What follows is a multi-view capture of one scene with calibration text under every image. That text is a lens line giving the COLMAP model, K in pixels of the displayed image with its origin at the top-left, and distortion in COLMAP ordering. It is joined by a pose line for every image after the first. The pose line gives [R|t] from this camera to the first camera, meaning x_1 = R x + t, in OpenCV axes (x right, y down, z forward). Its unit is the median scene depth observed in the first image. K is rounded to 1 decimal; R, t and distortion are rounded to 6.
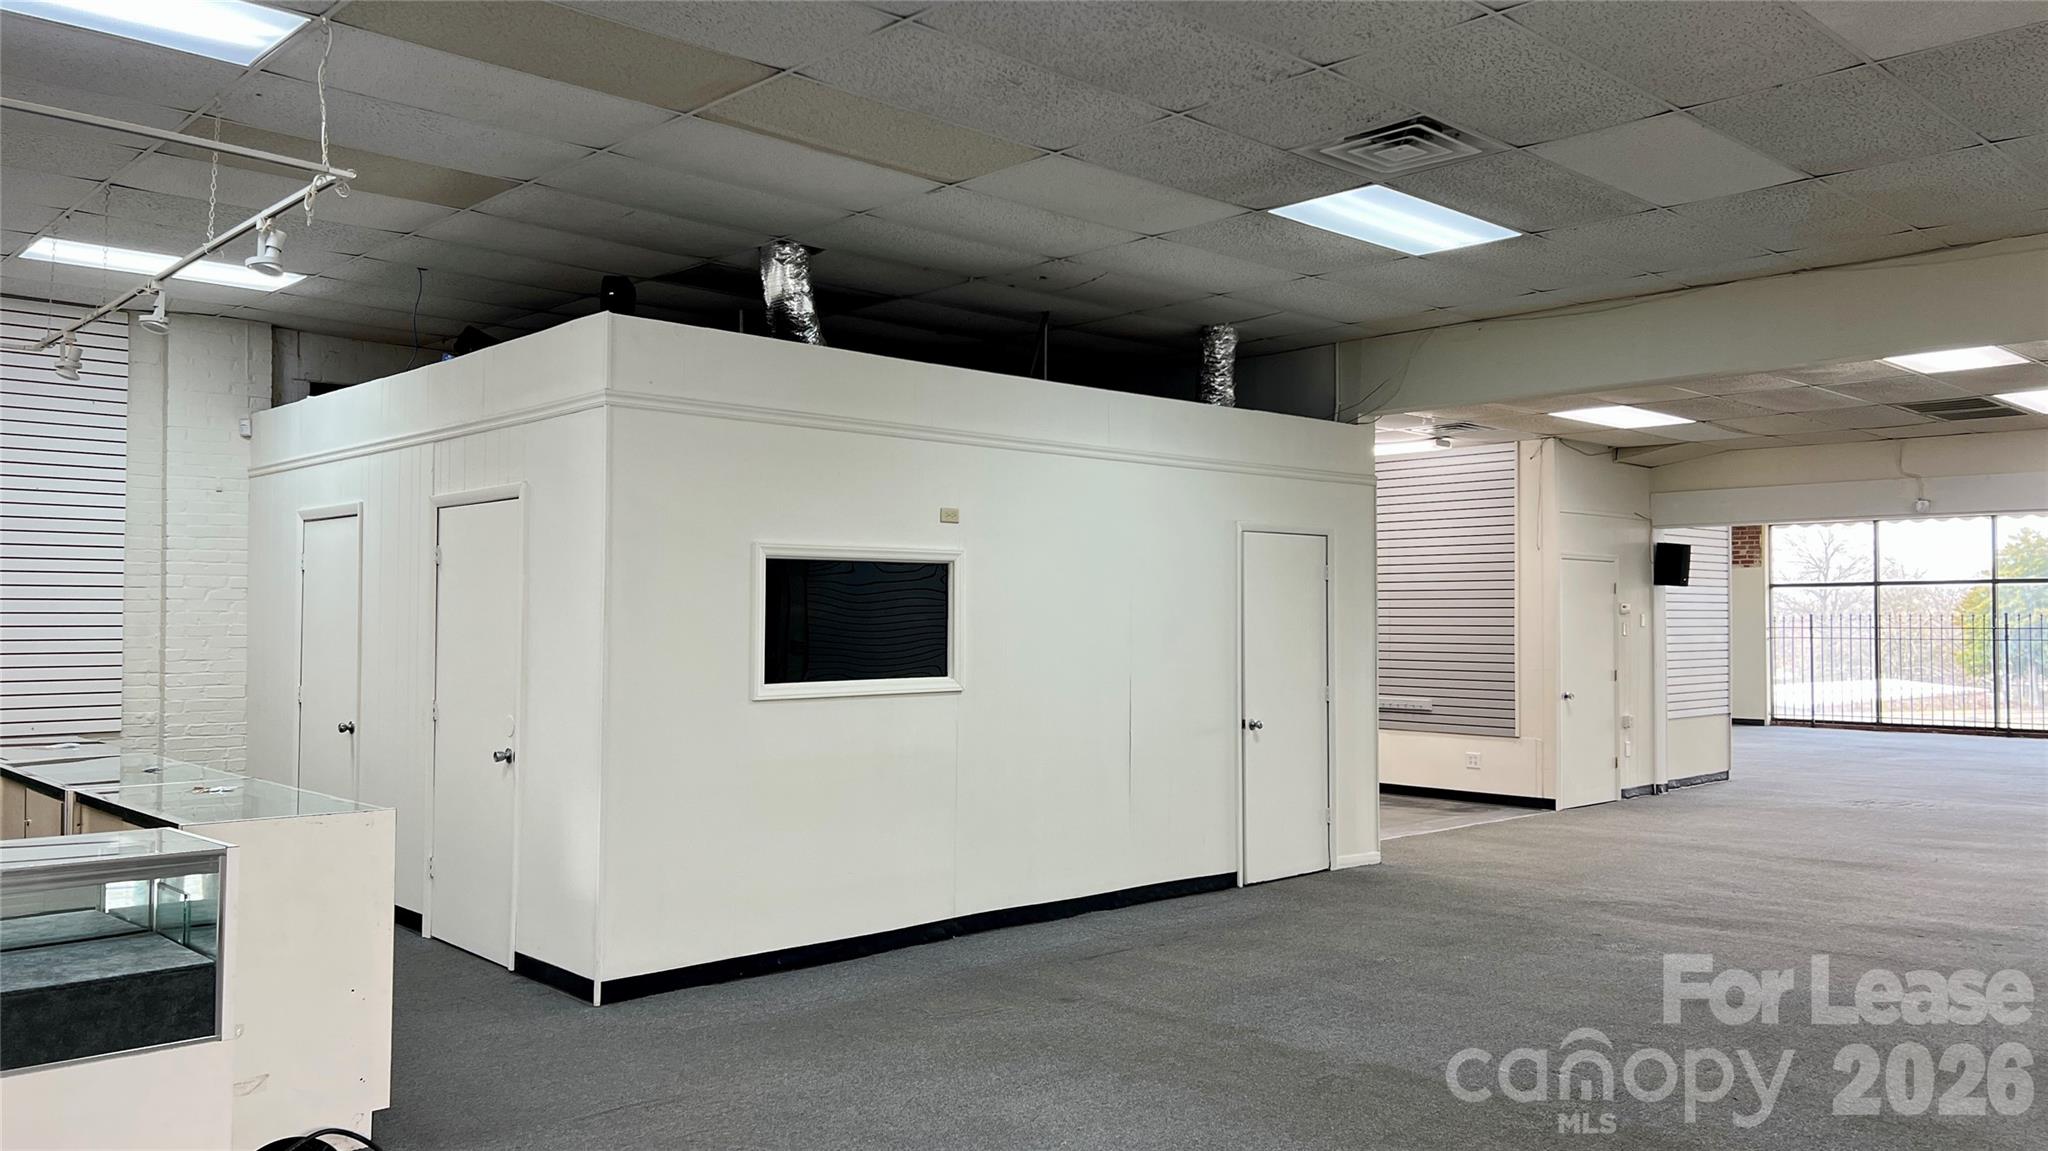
lens RADIAL K [[1556.5, 0, 1027.3], [0, 1556.5, 588.2], [0, 0, 1]] dist [0.069829, -0.031536]
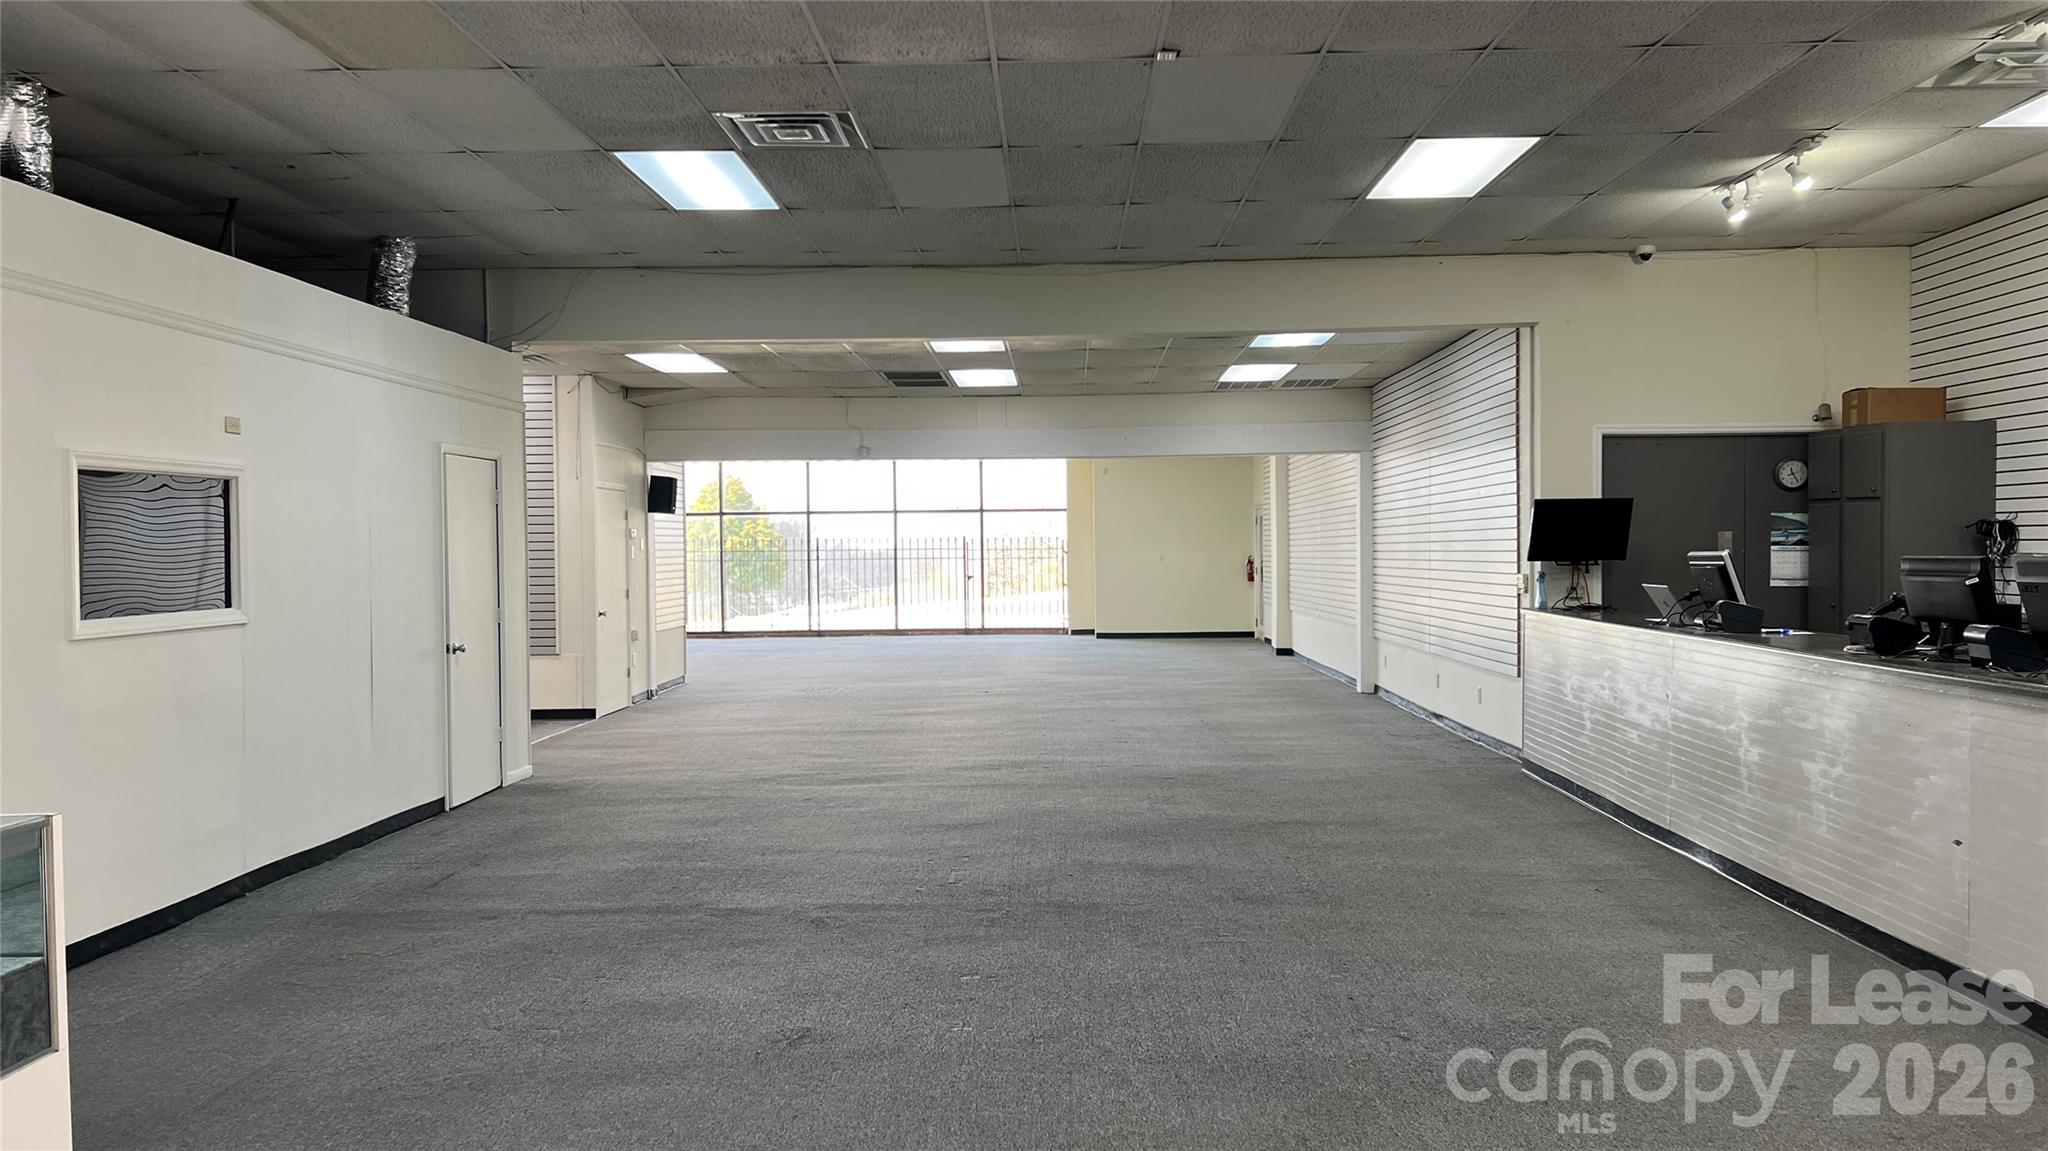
lens RADIAL K [[1556.5, 0, 1026.8], [0, 1556.5, 572.5], [0, 0, 1]] dist [0.069829, -0.031536]
pose [[0.714472, -0.020832, 0.699353, -0.282323], [-0.003121, 0.999452, 0.032960, 0.004544], [-0.699657, -0.025732, 0.714016, 0.027925]]
